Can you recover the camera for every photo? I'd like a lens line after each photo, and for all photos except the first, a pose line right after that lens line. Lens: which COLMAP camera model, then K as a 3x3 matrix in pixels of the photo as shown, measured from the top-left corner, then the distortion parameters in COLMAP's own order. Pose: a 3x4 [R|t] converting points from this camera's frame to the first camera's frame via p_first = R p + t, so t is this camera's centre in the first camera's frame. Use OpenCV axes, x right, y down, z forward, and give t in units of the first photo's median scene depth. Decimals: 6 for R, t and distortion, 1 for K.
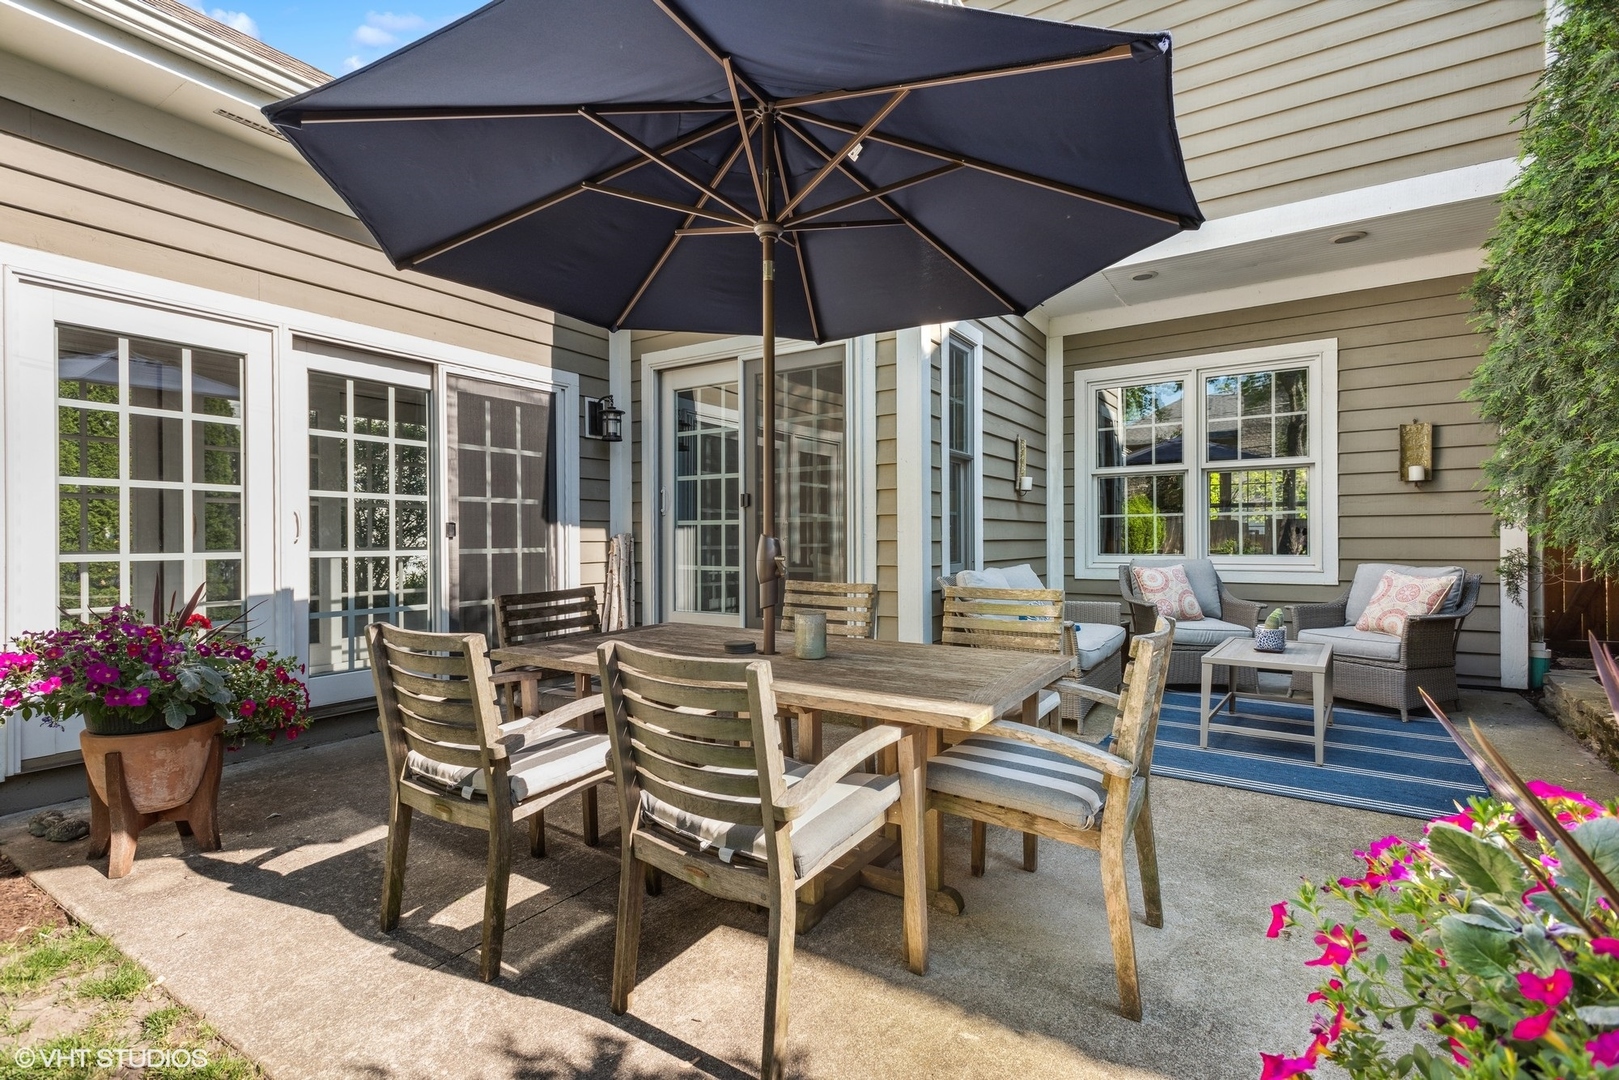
lens RADIAL K [[770.9, 0, 810.9], [0, 770.9, 547.0], [0, 0, 1]] dist [0.014750, -0.001632]
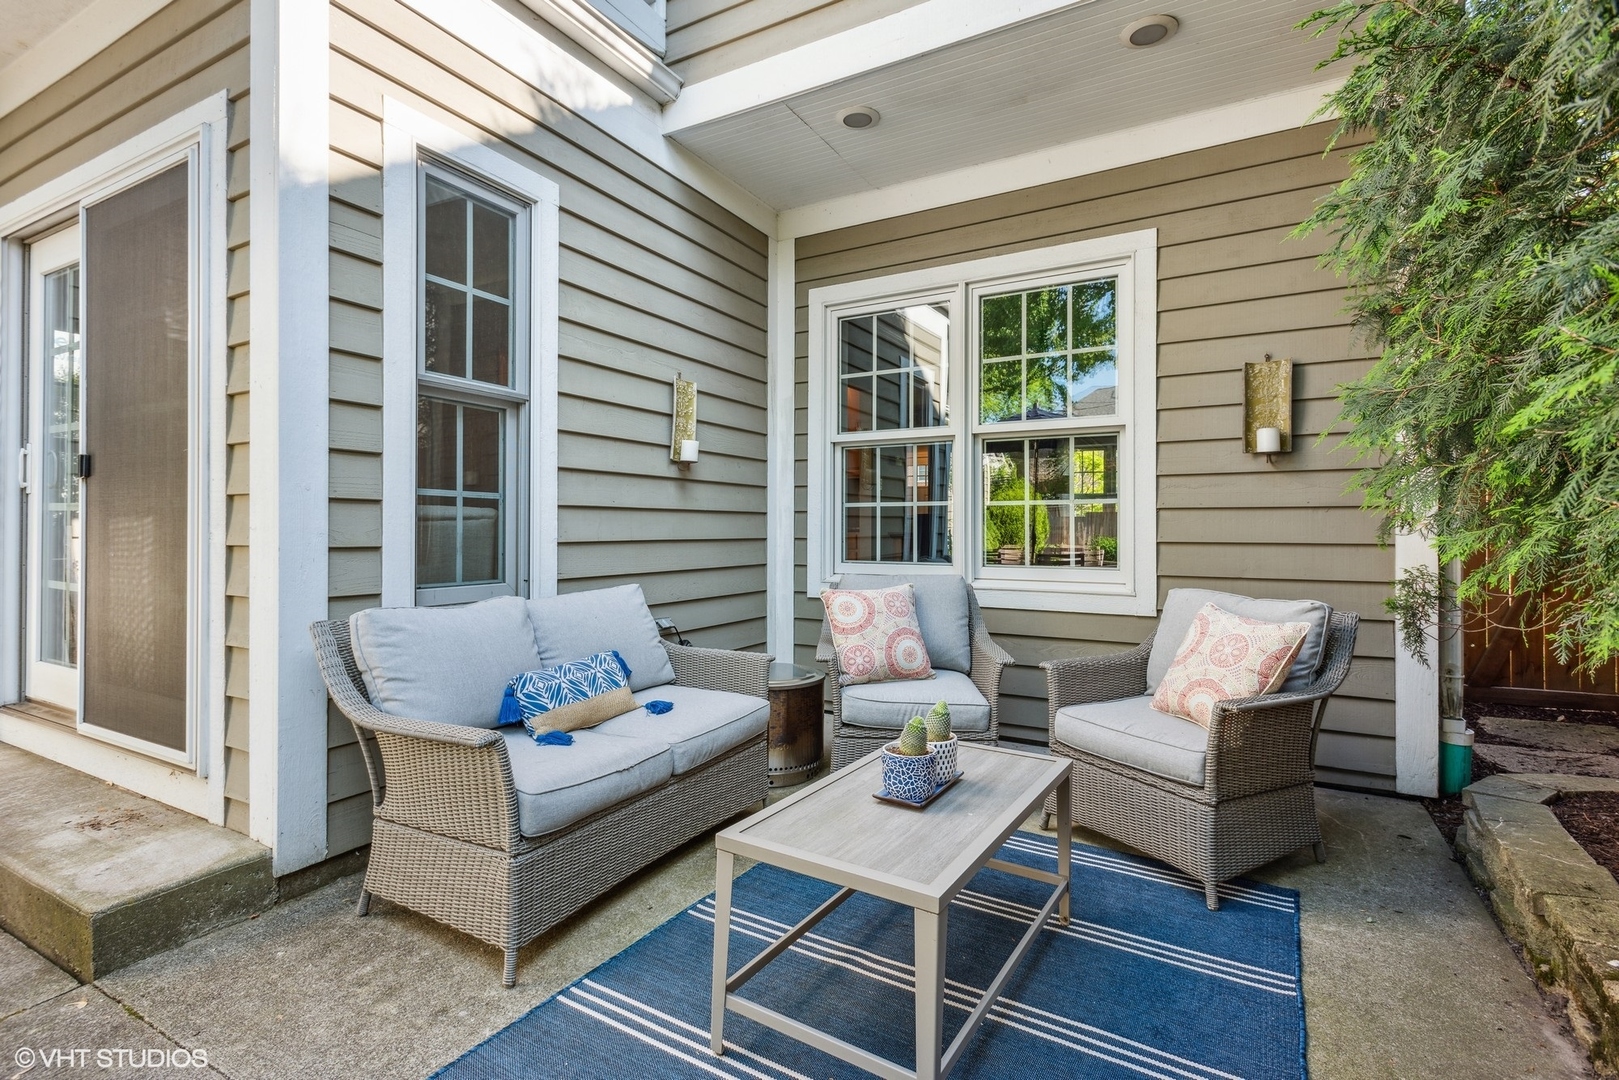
lens RADIAL K [[770.9, 0, 810.5], [0, 770.9, 529.1], [0, 0, 1]] dist [0.014750, -0.001632]
pose [[0.997931, 0.010801, 0.063379, 0.386993], [-0.010206, 0.999901, -0.009694, -0.015174], [-0.063478, 0.009027, 0.997942, 0.419279]]
